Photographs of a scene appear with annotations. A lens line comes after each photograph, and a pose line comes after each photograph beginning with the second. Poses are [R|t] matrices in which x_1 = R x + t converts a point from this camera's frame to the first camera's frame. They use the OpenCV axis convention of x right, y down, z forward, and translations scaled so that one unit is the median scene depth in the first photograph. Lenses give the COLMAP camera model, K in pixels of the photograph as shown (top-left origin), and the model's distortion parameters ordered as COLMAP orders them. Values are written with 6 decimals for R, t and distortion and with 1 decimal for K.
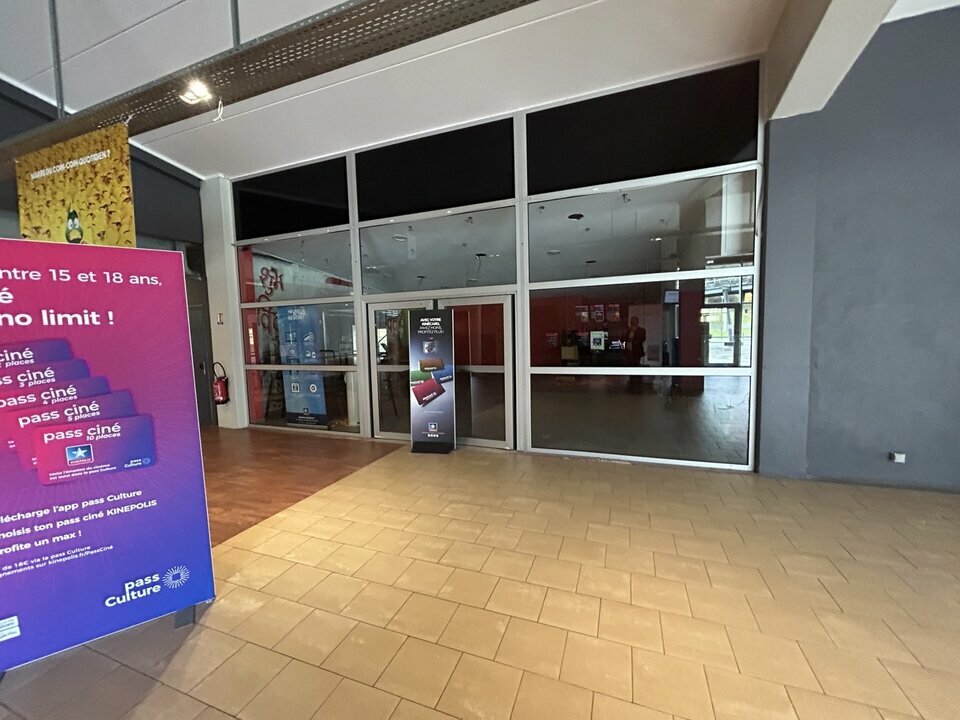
lens RADIAL K [[388.7, 0, 476.9], [0, 388.7, 358.6], [0, 0, 1]] dist [-0.003773, 0.000166]
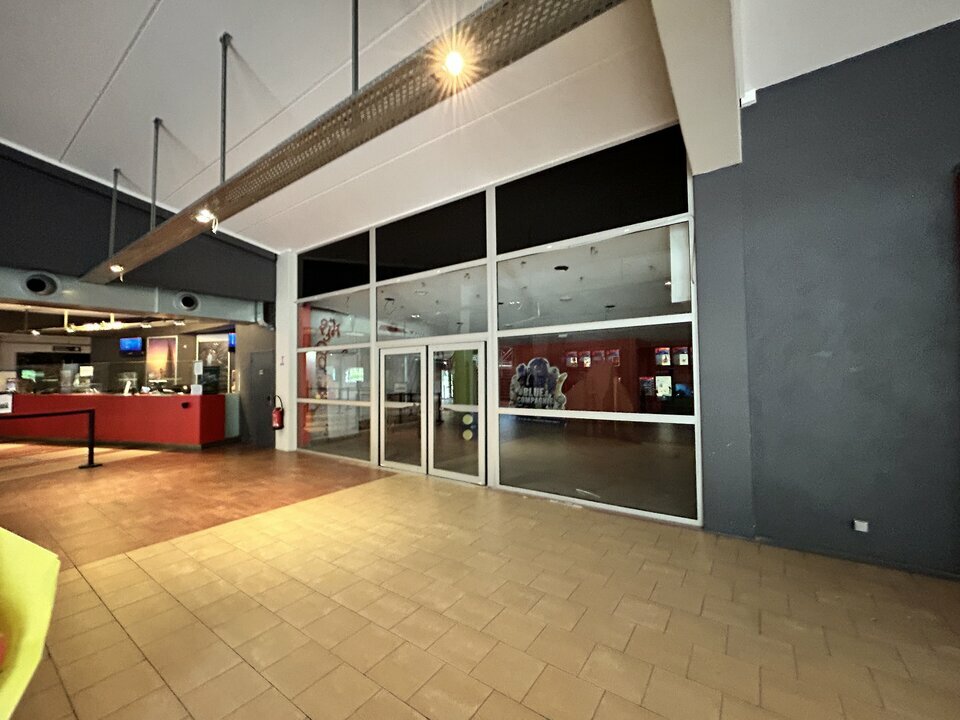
lens RADIAL K [[388.7, 0, 476.9], [0, 388.7, 358.6], [0, 0, 1]] dist [-0.003773, 0.000166]
pose [[0.969126, 0.006079, -0.246491, 0.343685], [-0.032442, 0.994148, -0.103036, -0.000502], [0.244422, 0.107852, 0.963652, -0.070834]]
